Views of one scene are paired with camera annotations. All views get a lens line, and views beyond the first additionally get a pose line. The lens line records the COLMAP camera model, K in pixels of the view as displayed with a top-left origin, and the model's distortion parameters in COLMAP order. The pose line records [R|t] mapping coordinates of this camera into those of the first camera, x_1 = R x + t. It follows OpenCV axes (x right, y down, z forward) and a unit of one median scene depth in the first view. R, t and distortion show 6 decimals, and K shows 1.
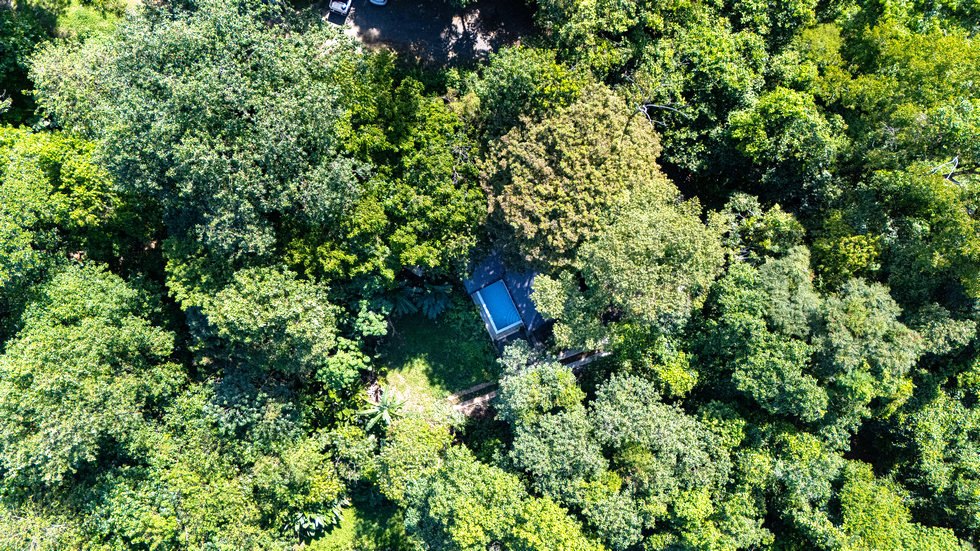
lens RADIAL K [[727.2, 0, 482.4], [0, 727.2, 277.2], [0, 0, 1]] dist [0.044738, -0.030298]
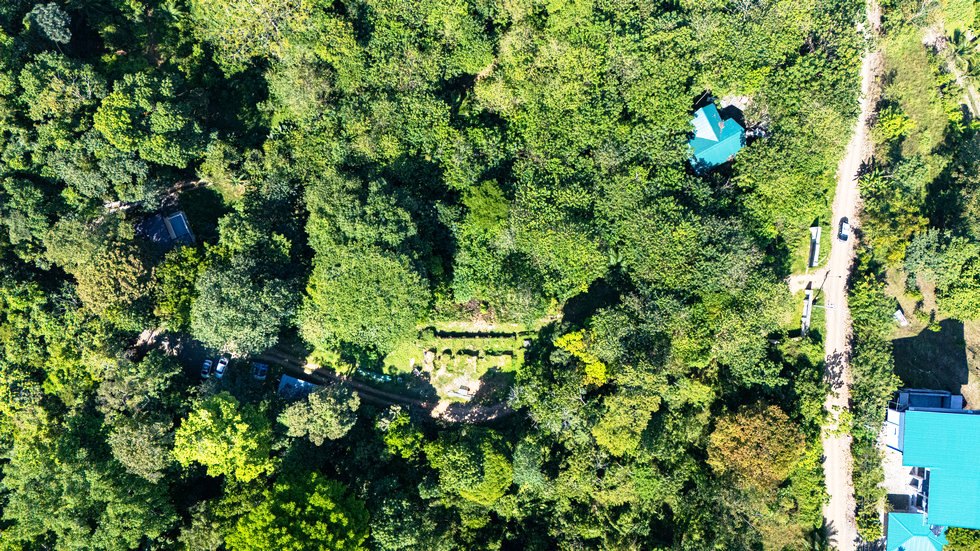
lens RADIAL K [[727.2, 0, 482.8], [0, 727.2, 277.9], [0, 0, 1]] dist [0.044738, -0.030298]
pose [[-0.996192, -0.057972, -0.065123, -0.966428], [0.059484, -0.997997, -0.021526, -0.008223], [-0.063745, -0.025318, 0.997645, -1.559915]]
